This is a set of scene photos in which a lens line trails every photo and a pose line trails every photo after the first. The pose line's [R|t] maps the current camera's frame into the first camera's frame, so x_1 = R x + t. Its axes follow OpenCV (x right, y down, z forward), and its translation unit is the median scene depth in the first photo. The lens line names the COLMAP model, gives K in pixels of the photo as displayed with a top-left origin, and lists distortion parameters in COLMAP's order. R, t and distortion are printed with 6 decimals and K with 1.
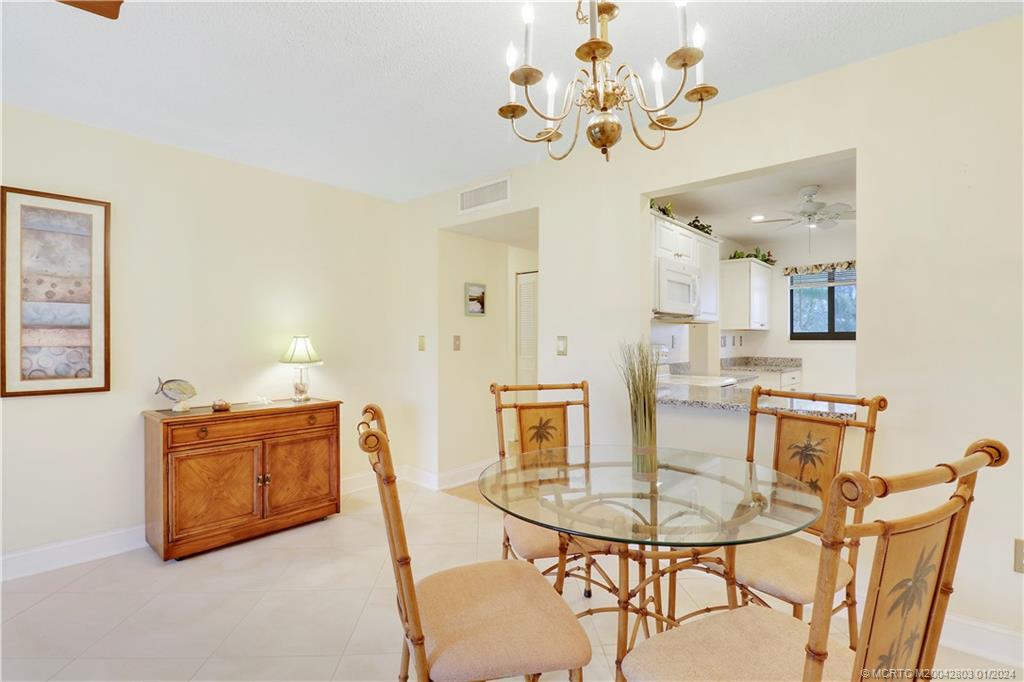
lens RADIAL K [[488.7, 0, 512.5], [0, 488.7, 337.8], [0, 0, 1]] dist [-0.001473, -0.011453]
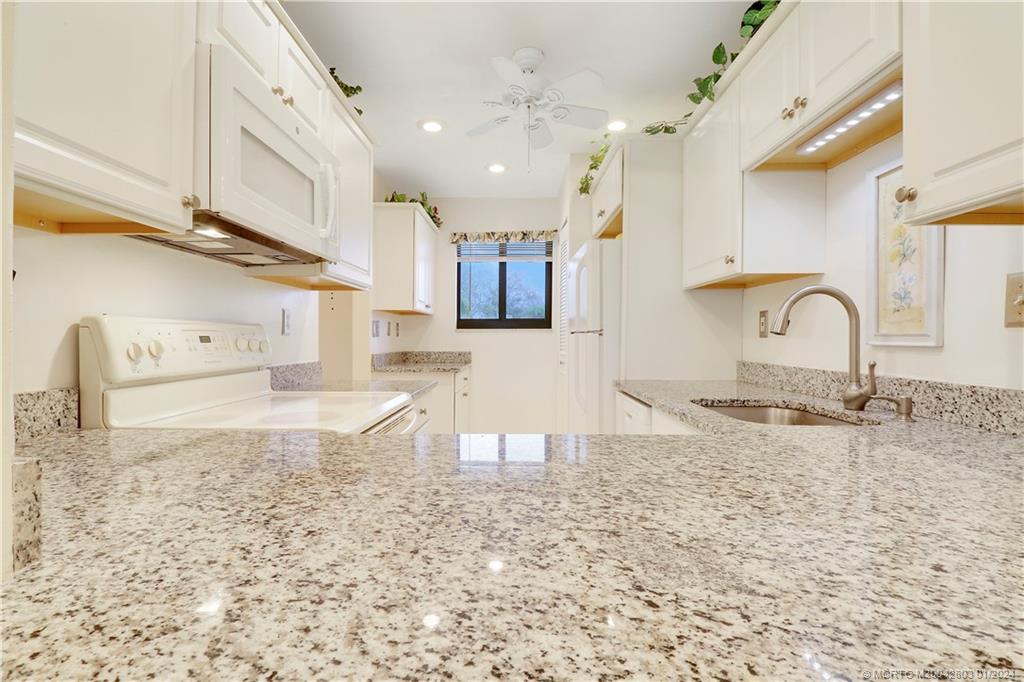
lens RADIAL K [[488.7, 0, 516.2], [0, 488.7, 336.1], [0, 0, 1]] dist [-0.001473, -0.011453]
pose [[0.759402, 0.002174, 0.650618, 0.145835], [-0.003594, 0.999993, 0.000853, 0.016161], [-0.650612, -0.002986, 0.759404, 0.372140]]
